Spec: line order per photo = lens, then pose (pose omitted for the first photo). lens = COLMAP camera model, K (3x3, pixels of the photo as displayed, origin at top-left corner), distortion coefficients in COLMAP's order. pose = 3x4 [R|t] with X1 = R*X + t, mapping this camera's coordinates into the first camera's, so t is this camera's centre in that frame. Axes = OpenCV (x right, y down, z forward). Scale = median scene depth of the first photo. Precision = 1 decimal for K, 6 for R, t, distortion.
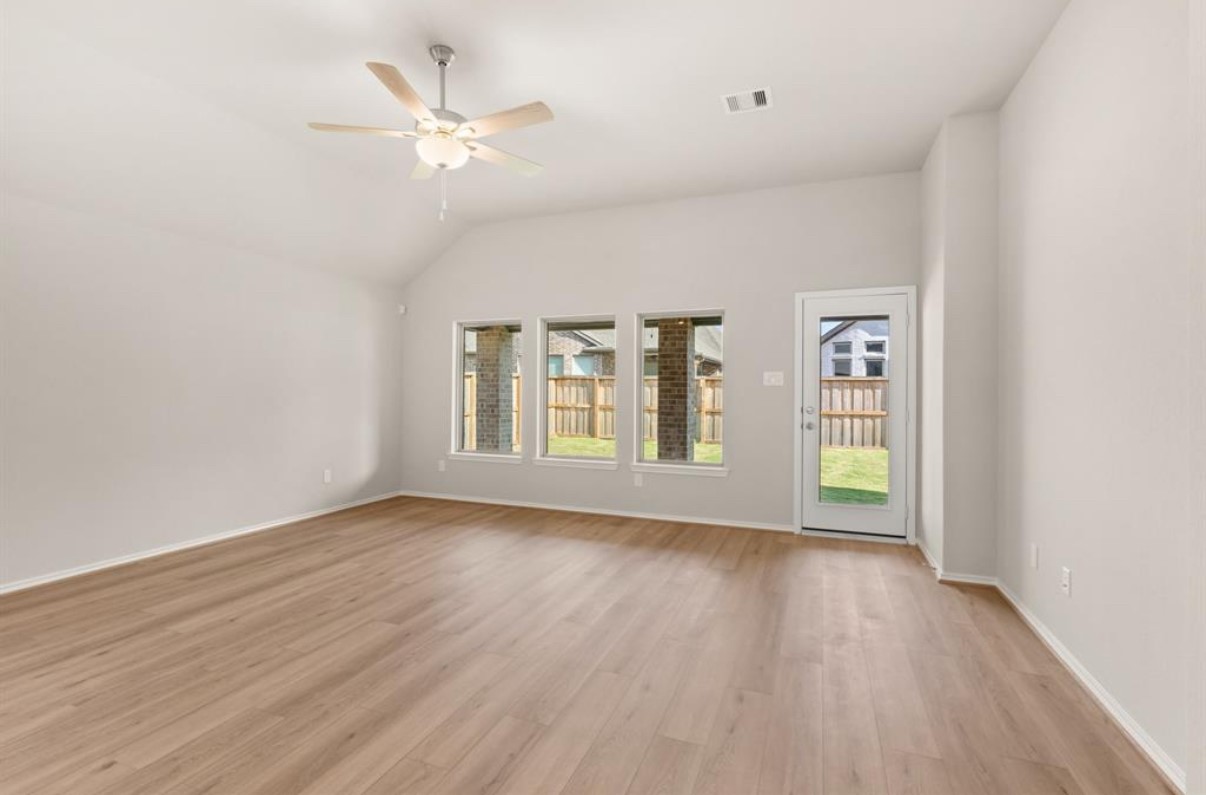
lens RADIAL K [[559.5, 0, 608.1], [0, 559.5, 395.8], [0, 0, 1]] dist [0.001816, -0.000024]
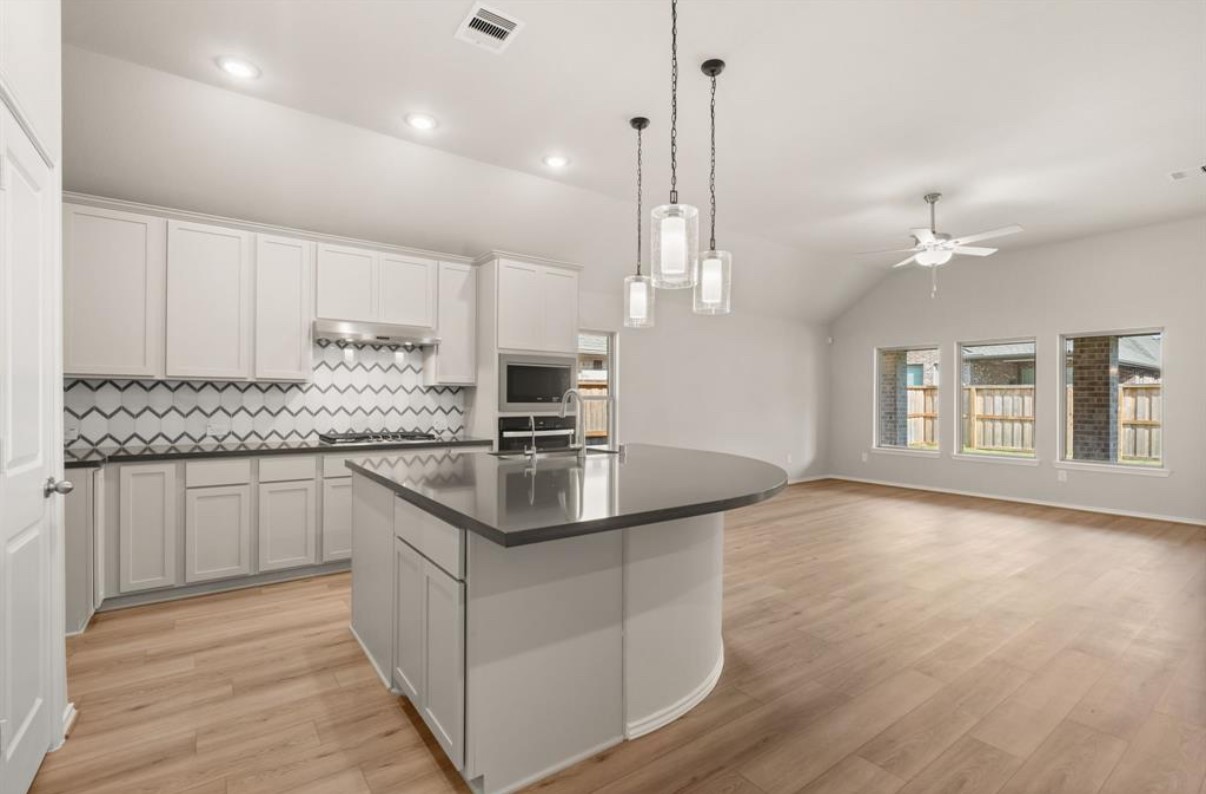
lens RADIAL K [[542.9, 0, 607.9], [0, 542.9, 401.7], [0, 0, 1]] dist [-0.000750, 0.000020]
pose [[0.840412, -0.001665, -0.541946, -0.096531], [-0.002388, 0.999974, -0.006776, 0.002755], [0.541944, 0.006989, 0.840386, -0.357658]]
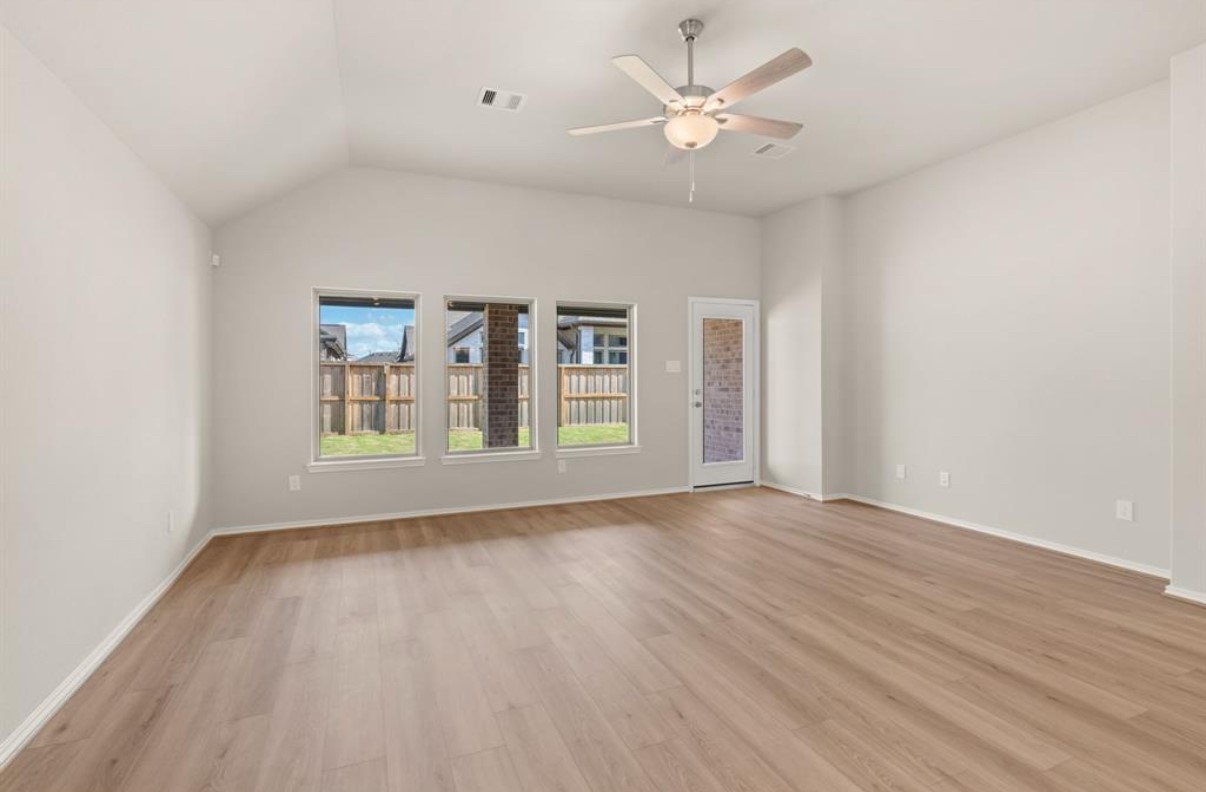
lens RADIAL K [[559.5, 0, 601.7], [0, 559.5, 387.8], [0, 0, 1]] dist [0.001816, -0.000024]
pose [[0.714592, -0.022337, 0.699185, -0.450223], [0.014943, 0.999749, 0.016667, -0.005234], [-0.699382, -0.001462, 0.714747, 0.173334]]
